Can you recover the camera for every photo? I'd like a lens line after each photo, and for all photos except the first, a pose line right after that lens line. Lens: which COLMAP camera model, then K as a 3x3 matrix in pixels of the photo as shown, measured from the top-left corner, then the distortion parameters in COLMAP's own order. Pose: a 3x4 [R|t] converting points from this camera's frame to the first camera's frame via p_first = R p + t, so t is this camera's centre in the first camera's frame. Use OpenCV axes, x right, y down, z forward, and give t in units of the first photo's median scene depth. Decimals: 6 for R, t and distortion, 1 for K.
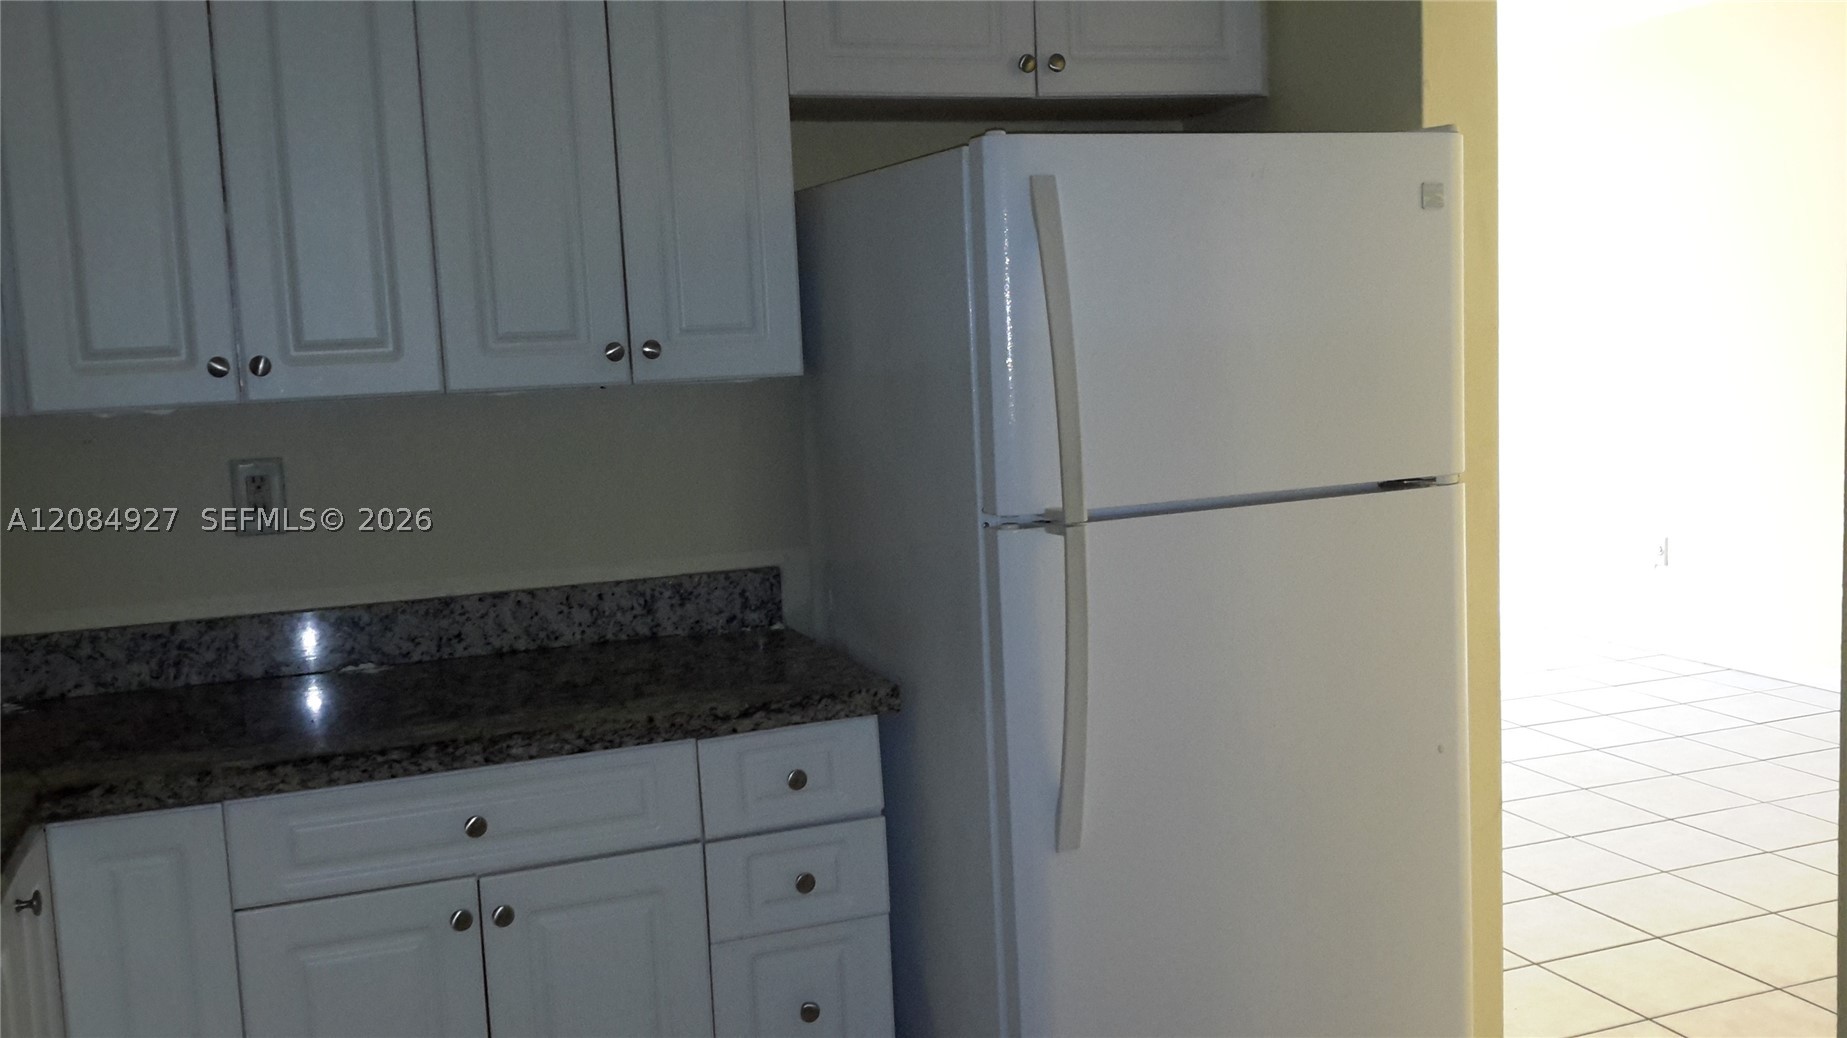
lens RADIAL K [[1749.4, 0, 927.5], [0, 1749.4, 511.3], [0, 0, 1]] dist [0.100450, 0.000000]
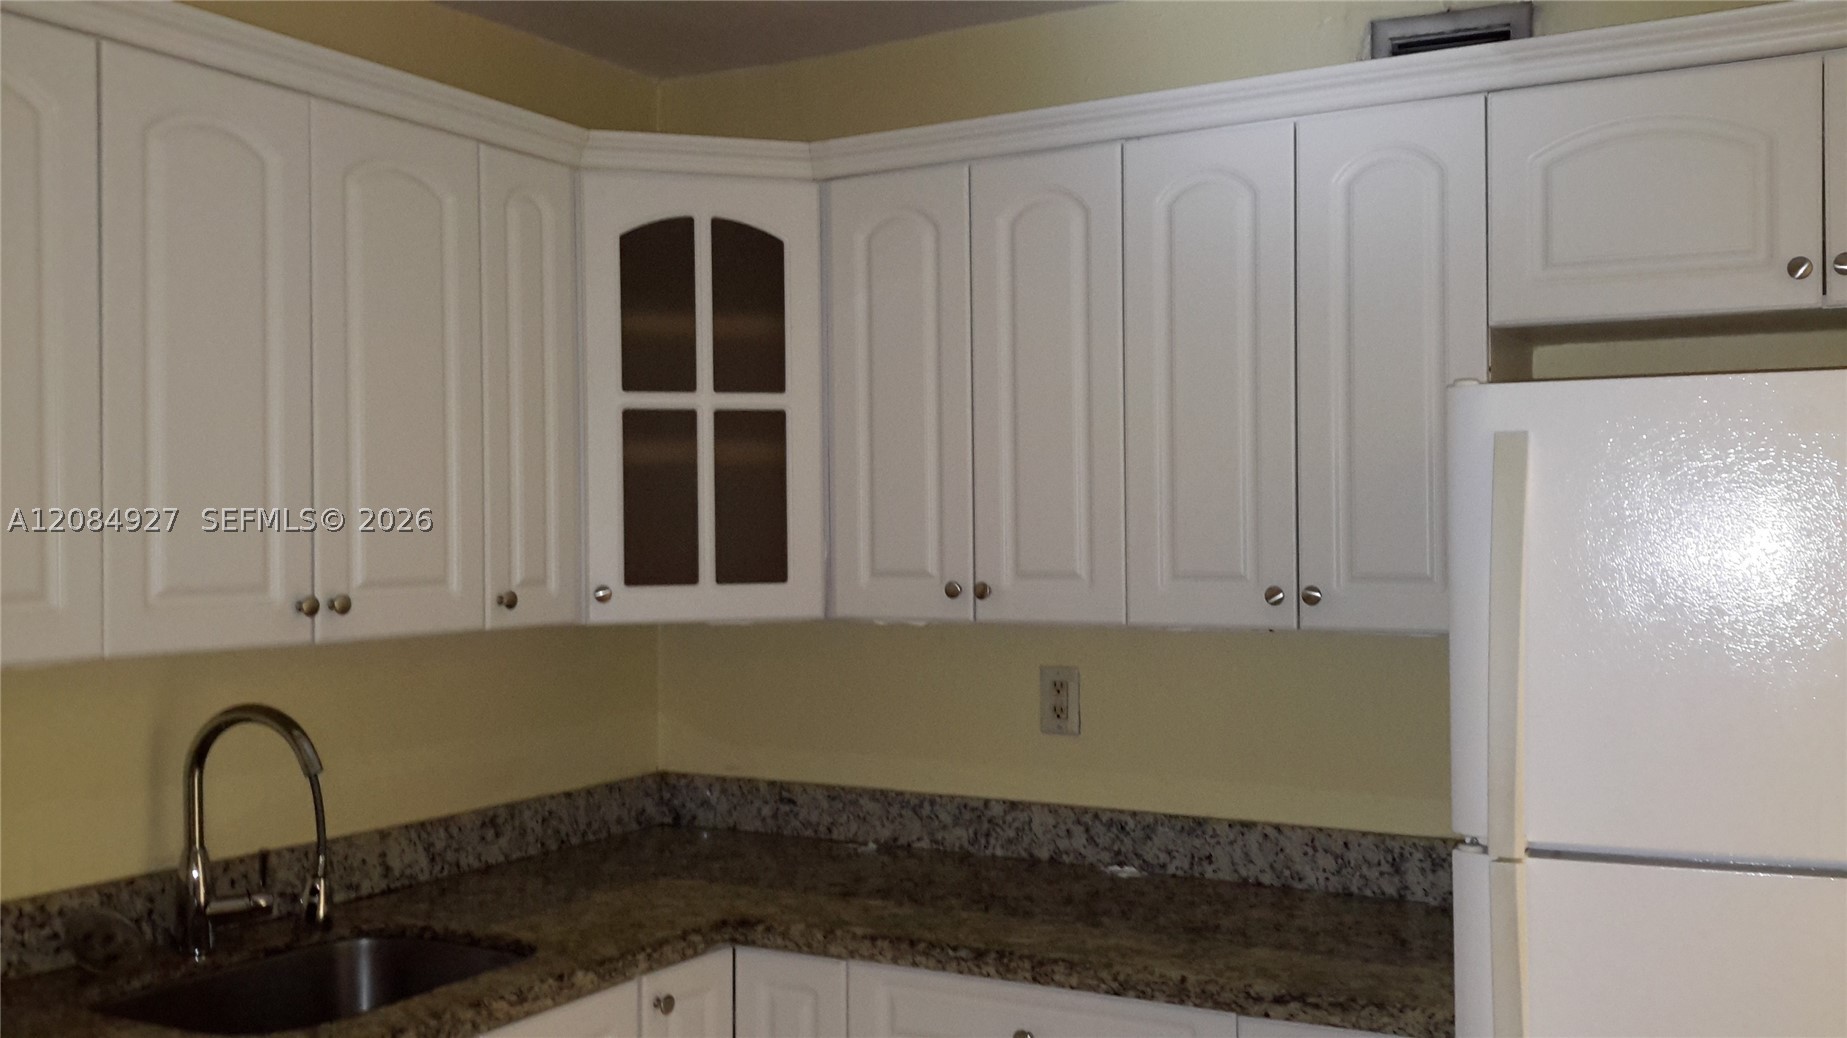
lens RADIAL K [[1749.4, 0, 925.3], [0, 1749.4, 514.6], [0, 0, 1]] dist [0.100450, 0.000000]
pose [[0.652727, 0.036759, -0.756701, 0.419588], [-0.106629, 0.993337, -0.043724, -0.069304], [0.750052, 0.109226, 0.652298, 0.199975]]
